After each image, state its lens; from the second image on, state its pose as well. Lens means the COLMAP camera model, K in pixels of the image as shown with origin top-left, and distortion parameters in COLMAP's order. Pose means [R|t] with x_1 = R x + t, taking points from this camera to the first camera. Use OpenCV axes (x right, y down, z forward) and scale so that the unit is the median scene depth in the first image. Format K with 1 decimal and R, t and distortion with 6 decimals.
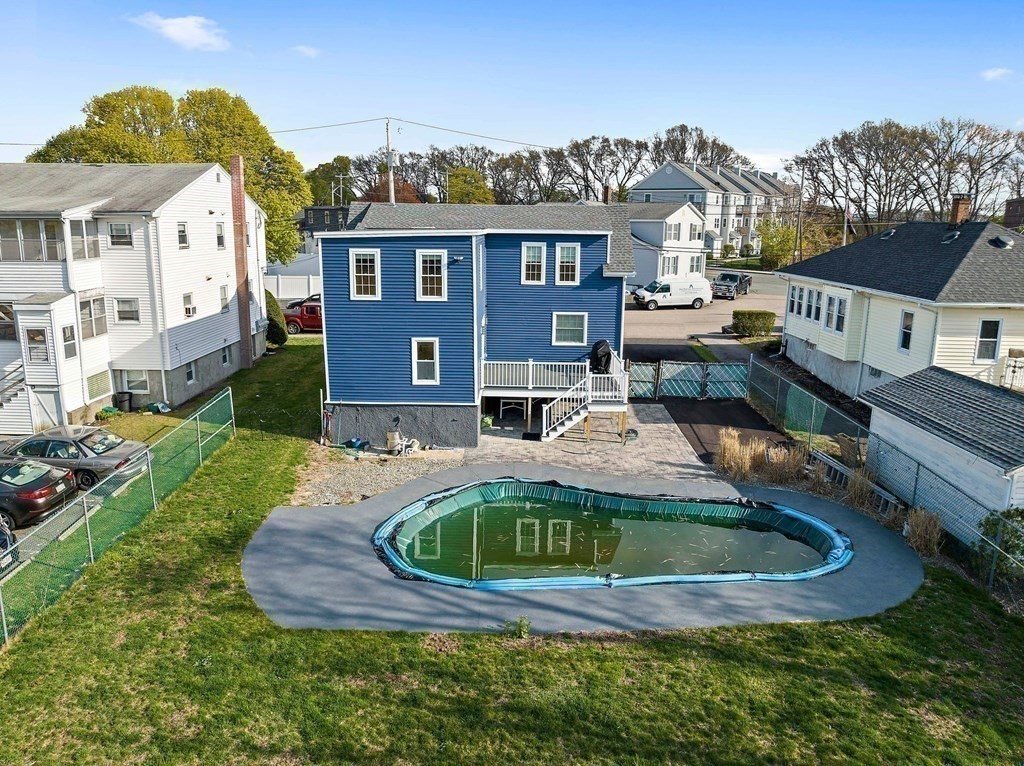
lens RADIAL K [[727.6, 0, 508.4], [0, 727.6, 381.2], [0, 0, 1]] dist [-0.038873, 0.001799]
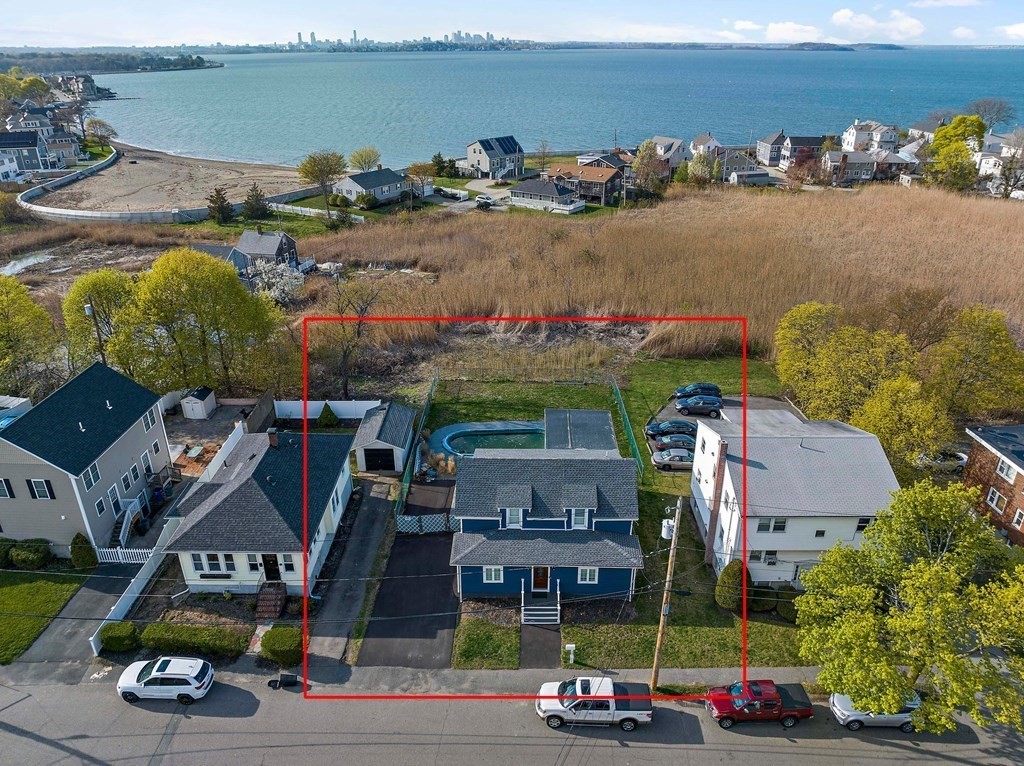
lens RADIAL K [[727.6, 0, 510.5], [0, 727.6, 389.0], [0, 0, 1]] dist [-0.038873, 0.001799]
pose [[-0.999824, -0.015473, 0.010571, 0.058573], [-0.005759, 0.790491, 0.612447, -2.054817], [-0.017833, 0.612278, -0.790441, 3.353358]]
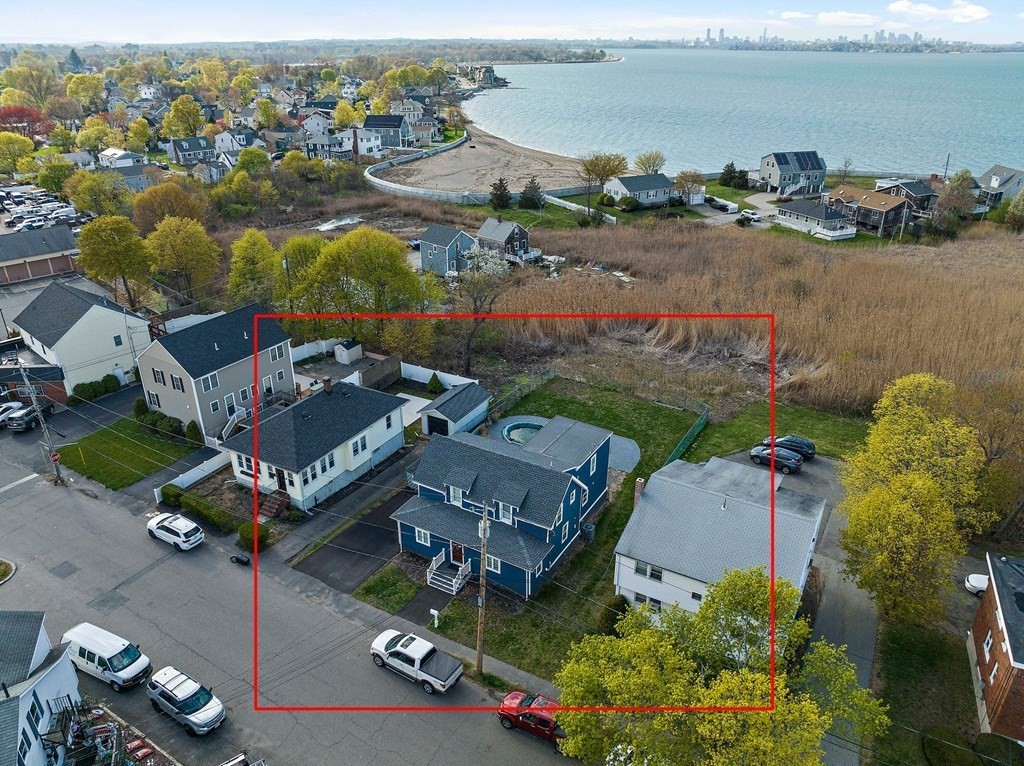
lens RADIAL K [[727.6, 0, 515.8], [0, 727.6, 379.0], [0, 0, 1]] dist [-0.038873, 0.001799]
pose [[-0.867566, -0.222594, 0.444726, -1.261481], [0.094444, 0.804226, 0.586771, -2.188091], [-0.488273, 0.551064, -0.676697, 3.213973]]
